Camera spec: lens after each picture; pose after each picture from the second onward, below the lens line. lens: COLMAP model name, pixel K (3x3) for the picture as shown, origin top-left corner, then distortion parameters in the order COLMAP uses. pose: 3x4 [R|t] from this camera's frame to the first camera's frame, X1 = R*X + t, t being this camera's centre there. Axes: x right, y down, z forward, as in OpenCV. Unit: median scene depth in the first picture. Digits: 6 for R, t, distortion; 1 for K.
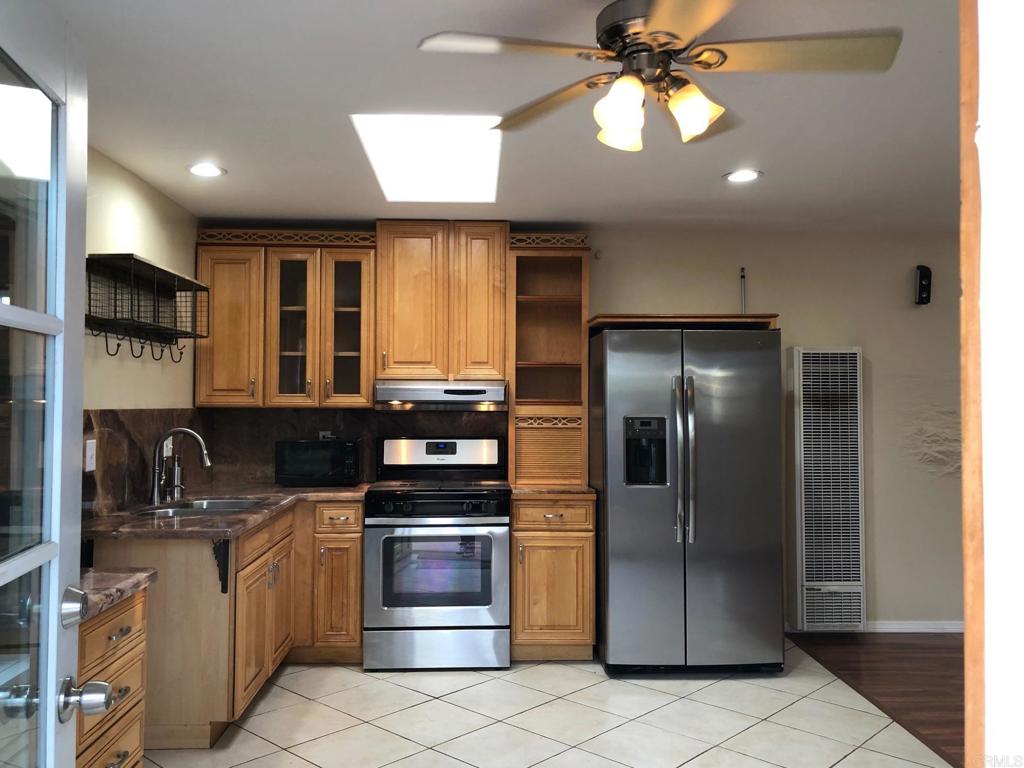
lens RADIAL K [[840.2, 0, 510.1], [0, 840.2, 382.5], [0, 0, 1]] dist [0.053183, -0.001632]
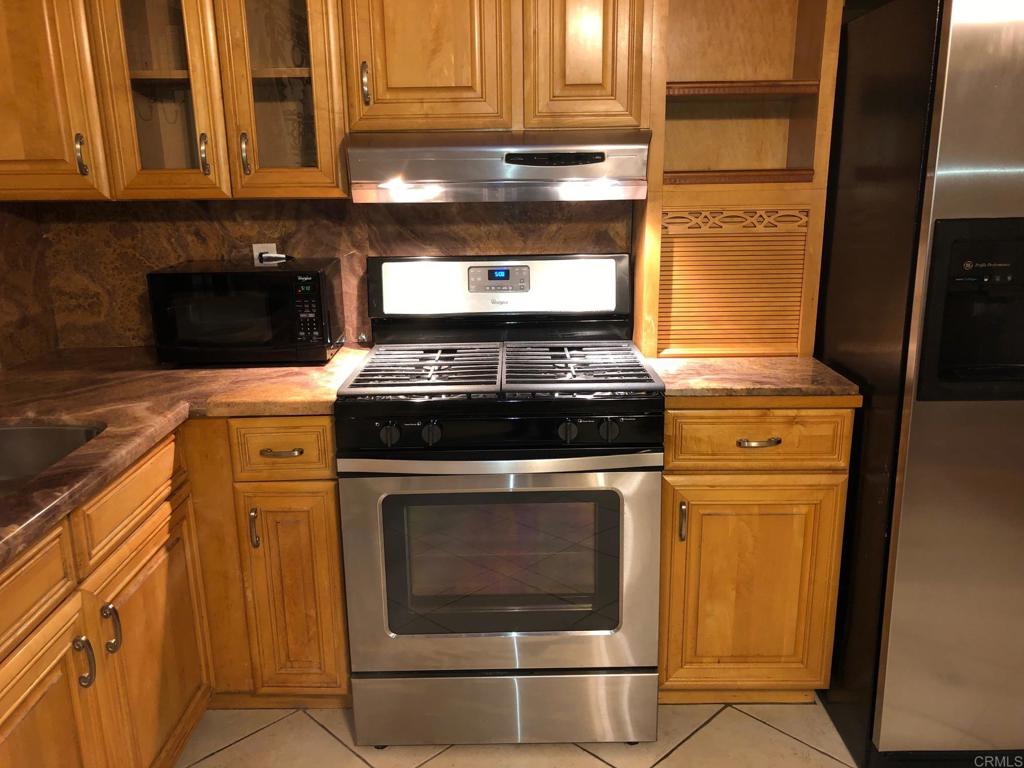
lens RADIAL K [[840.2, 0, 510.5], [0, 840.2, 379.8], [0, 0, 1]] dist [0.053183, -0.001632]
pose [[0.998878, -0.008815, -0.046522, -0.058485], [0.021115, 0.962337, 0.271037, 0.003207], [0.042380, -0.271715, 0.961444, 0.572743]]
